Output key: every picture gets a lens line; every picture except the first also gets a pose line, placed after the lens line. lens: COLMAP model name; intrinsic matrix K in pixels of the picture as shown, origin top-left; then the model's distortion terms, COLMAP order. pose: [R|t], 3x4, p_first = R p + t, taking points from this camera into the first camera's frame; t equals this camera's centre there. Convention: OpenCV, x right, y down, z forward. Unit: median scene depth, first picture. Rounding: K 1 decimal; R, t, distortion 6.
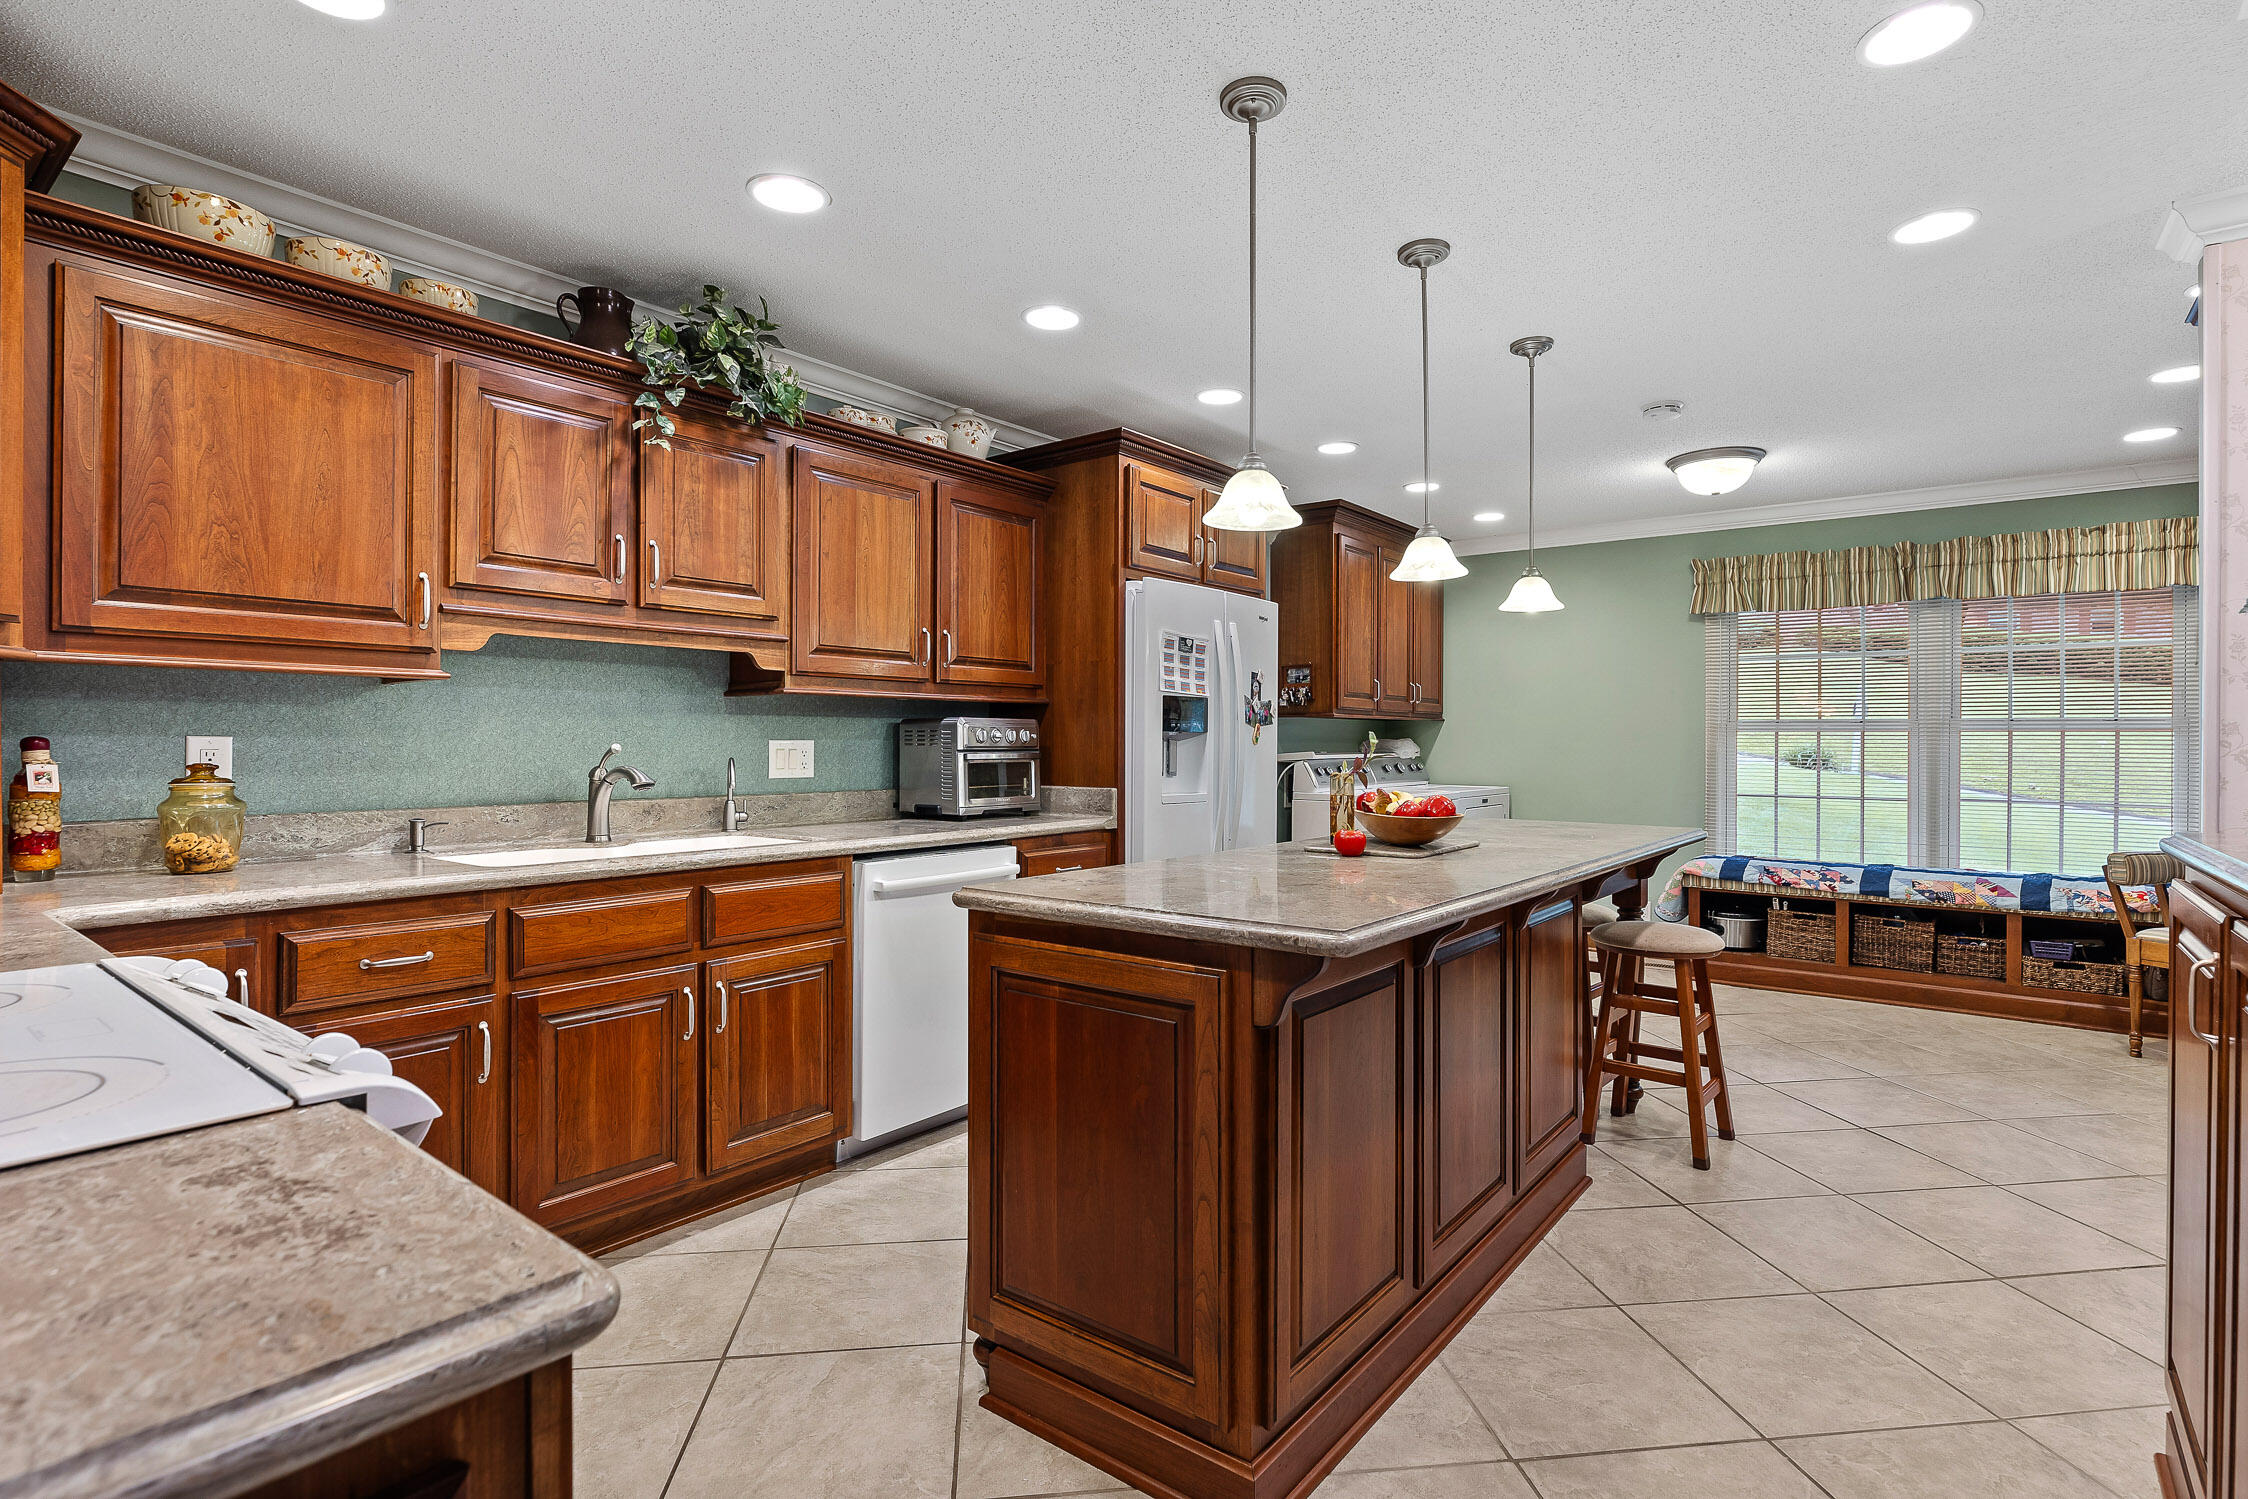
lens RADIAL K [[1095.5, 0, 1131.8], [0, 1095.5, 743.5], [0, 0, 1]] dist [-0.001404, -0.002395]
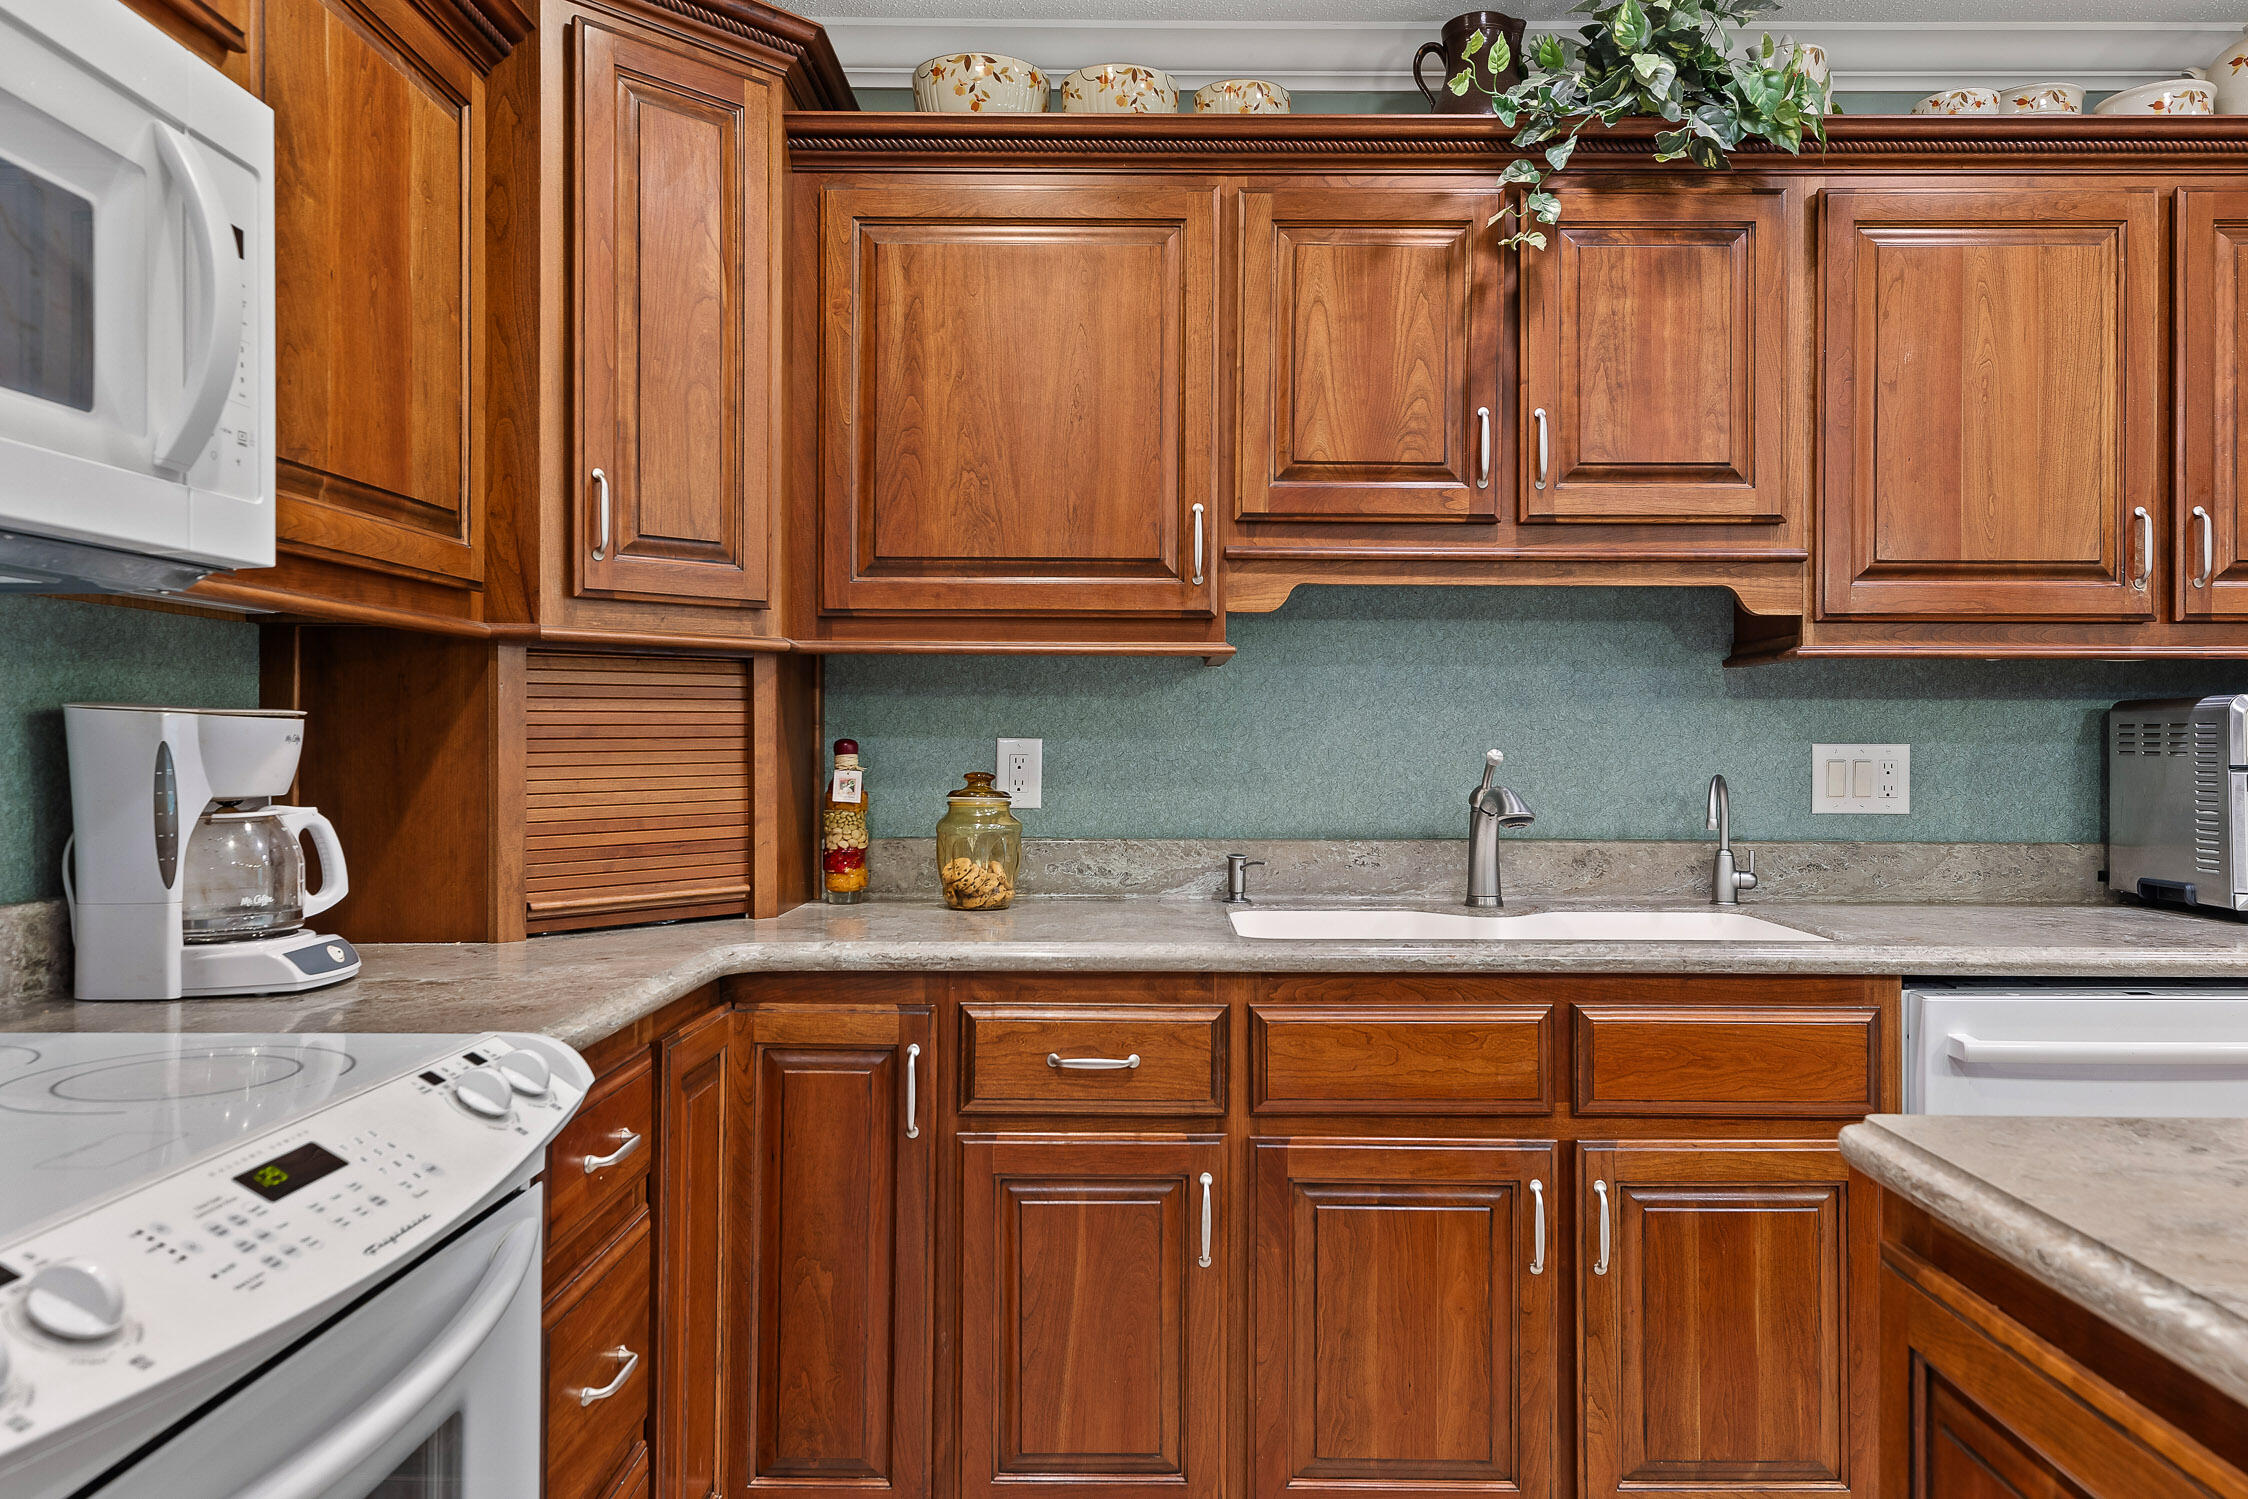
lens RADIAL K [[1511.9, 0, 1158.0], [0, 1511.9, 735.3], [0, 0, 1]] dist [0.016473, -0.006990]
pose [[0.617506, -0.002535, -0.786562, 0.081196], [-0.003362, 0.999977, -0.005863, -0.002127], [0.786559, 0.006265, 0.617483, 0.325432]]
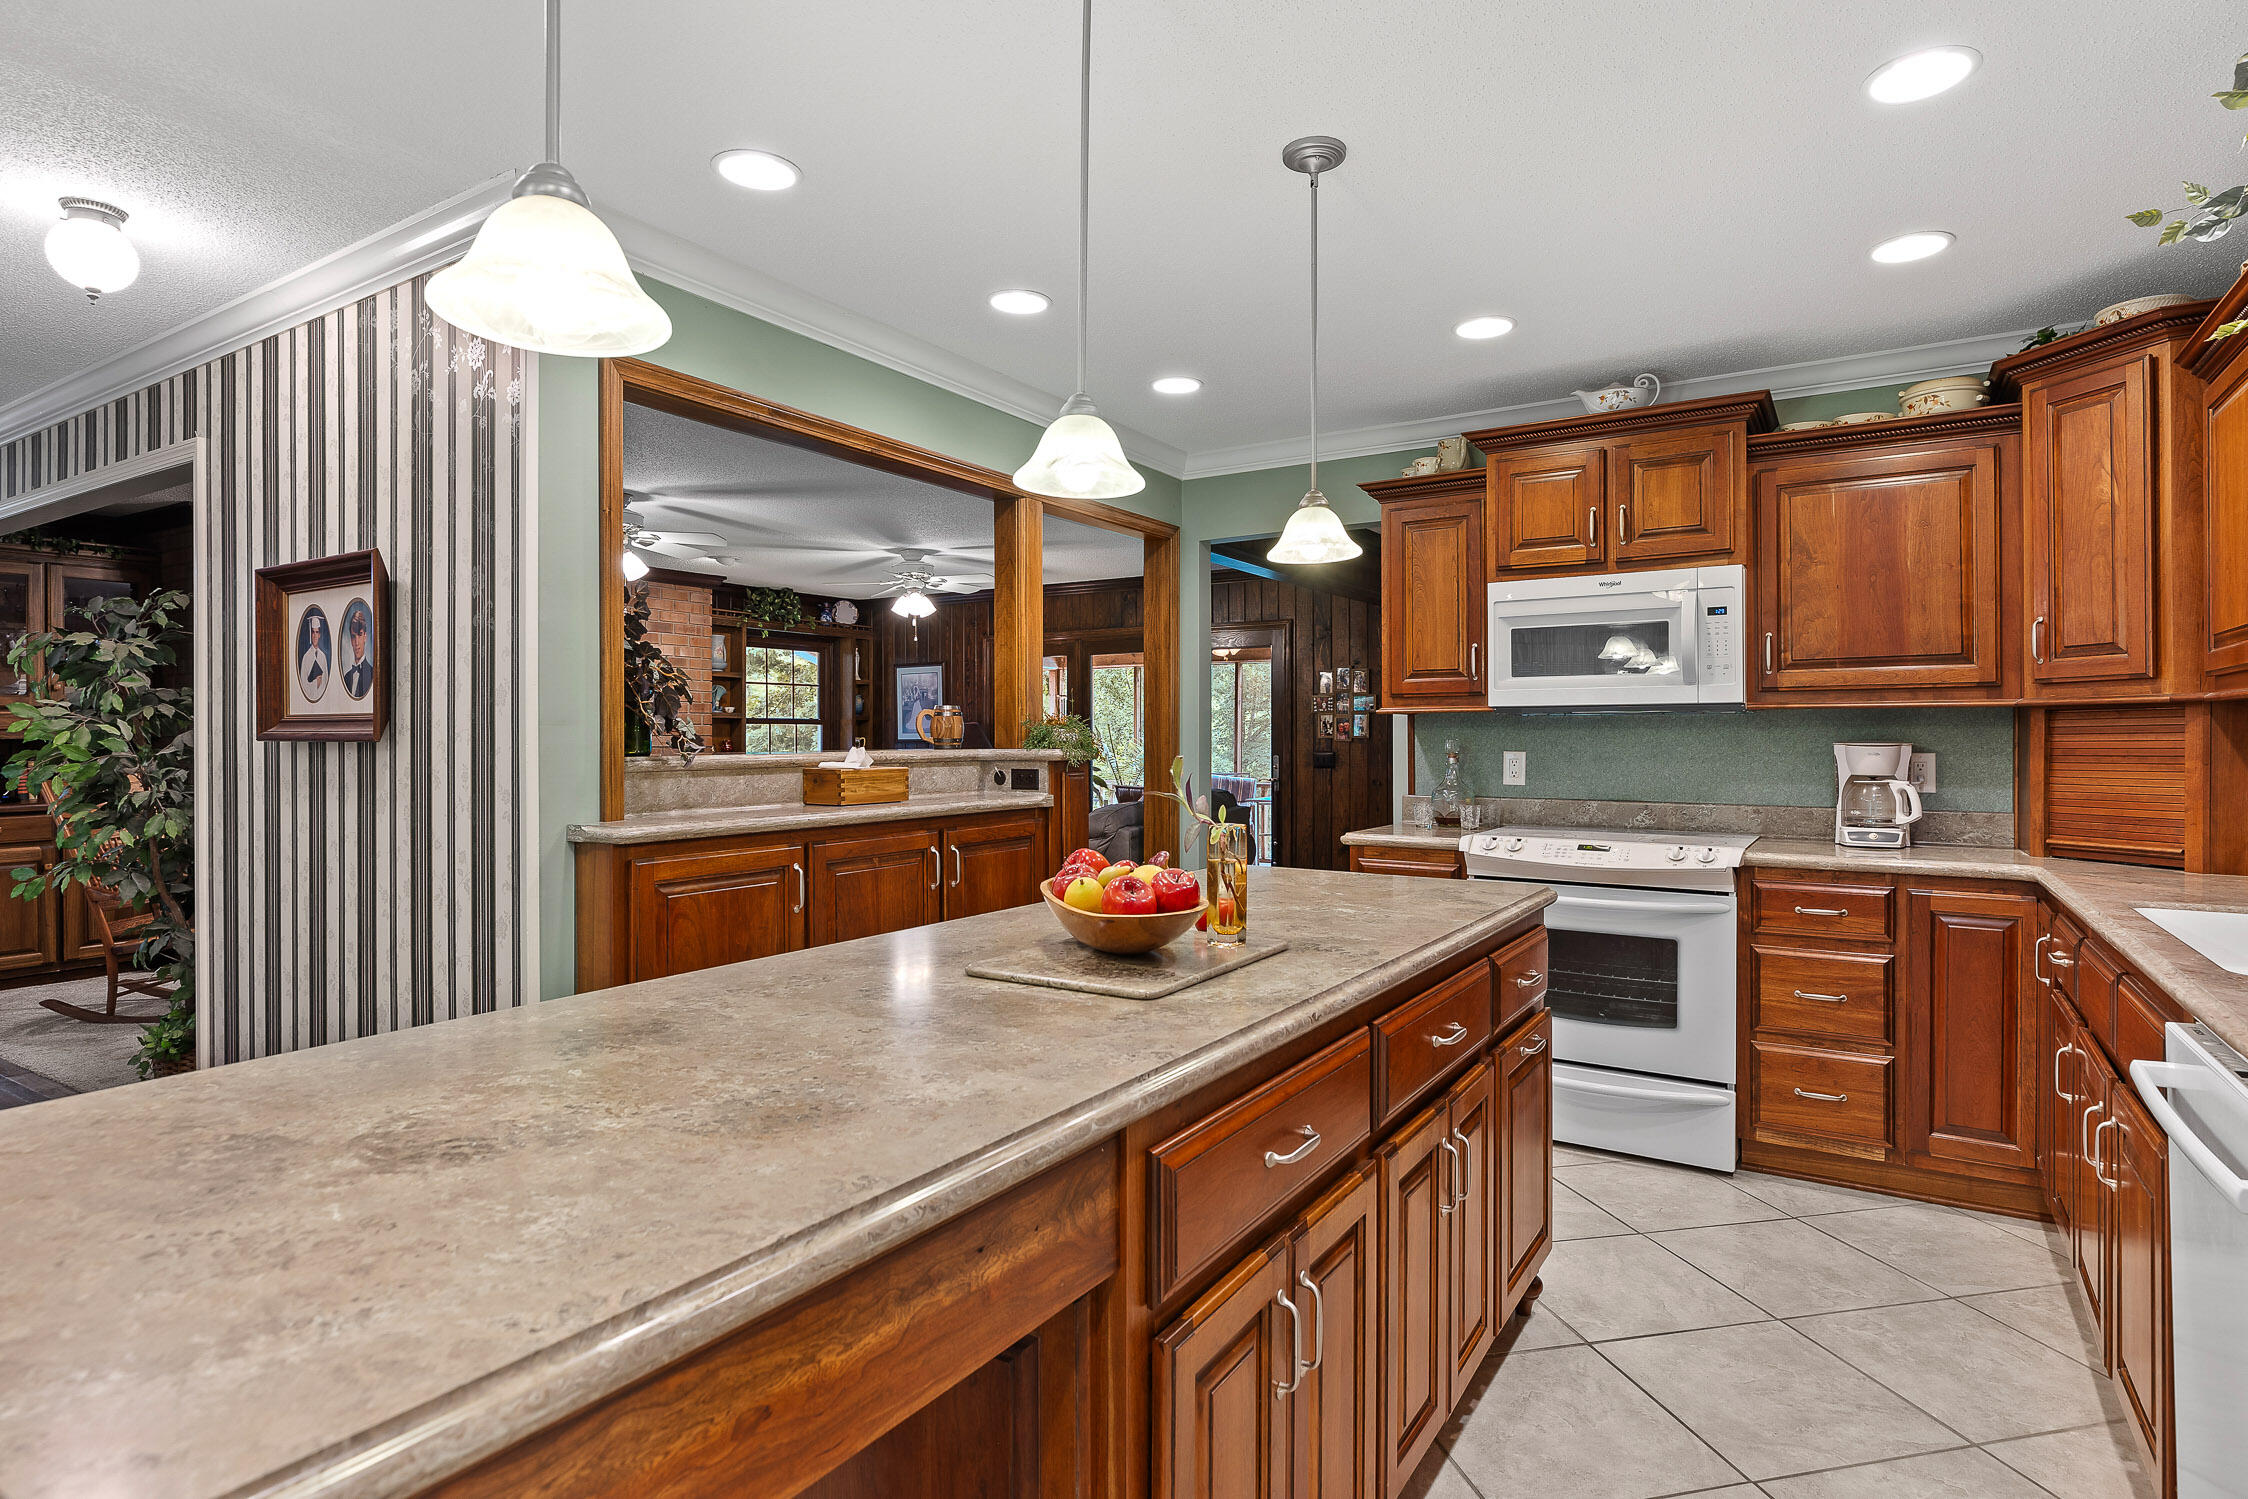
lens RADIAL K [[1168.7, 0, 1130.0], [0, 1168.7, 733.7], [0, 0, 1]] dist [-0.006858, 0.000107]
pose [[-0.995359, -0.003079, -0.096187, 0.290233], [-0.002977, 0.999995, -0.001210, -0.020309], [0.096190, -0.000918, -0.995363, 1.545891]]
